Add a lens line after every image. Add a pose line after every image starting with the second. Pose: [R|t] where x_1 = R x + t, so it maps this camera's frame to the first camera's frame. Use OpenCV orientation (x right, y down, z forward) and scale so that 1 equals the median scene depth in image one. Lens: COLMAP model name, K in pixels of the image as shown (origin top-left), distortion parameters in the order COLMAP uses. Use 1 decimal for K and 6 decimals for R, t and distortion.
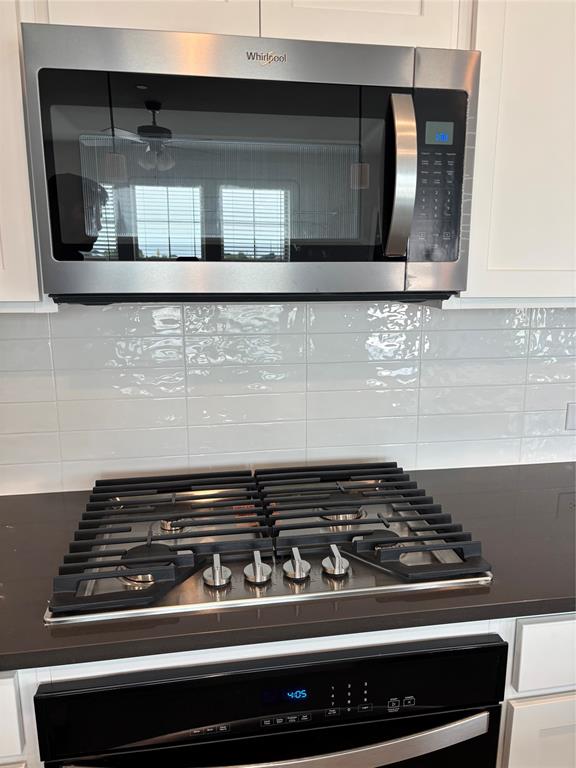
lens RADIAL K [[577.8, 0, 293.2], [0, 577.8, 390.7], [0, 0, 1]] dist [0.031492, -0.024119]
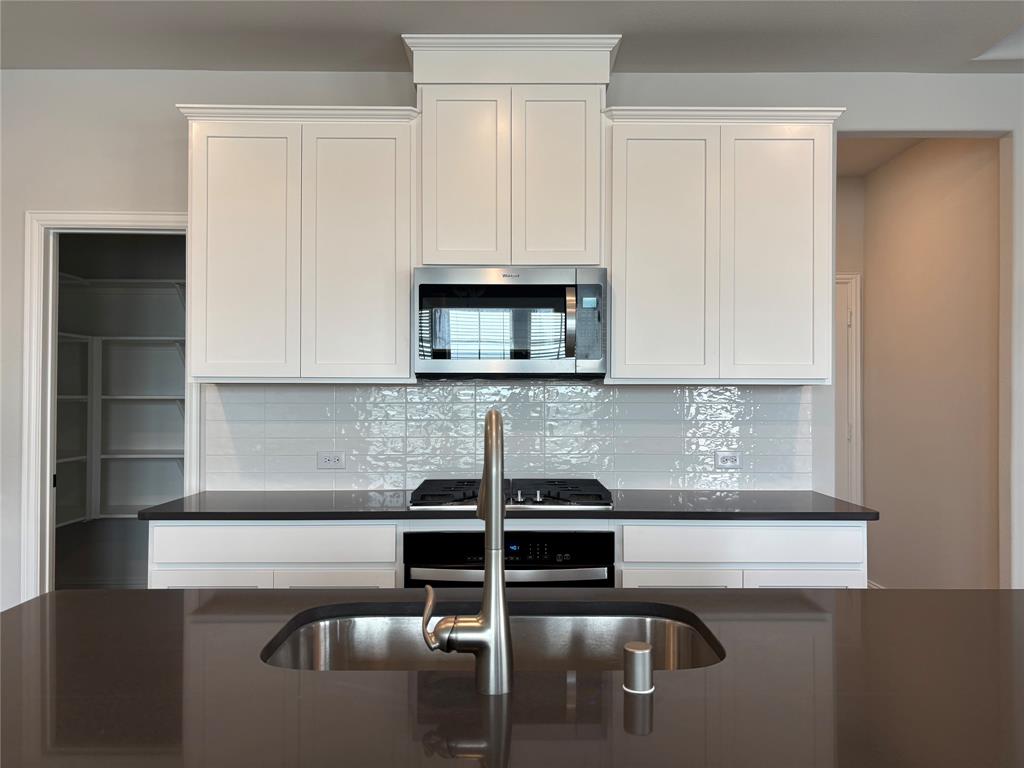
lens RADIAL K [[770.4, 0, 516.9], [0, 770.4, 385.6], [0, 0, 1]] dist [0.031492, -0.024119]
pose [[0.989774, 0.001443, -0.142634, 0.385258], [-0.031366, 0.977674, -0.207772, 0.468677], [0.139150, 0.210122, 0.967722, -1.756560]]
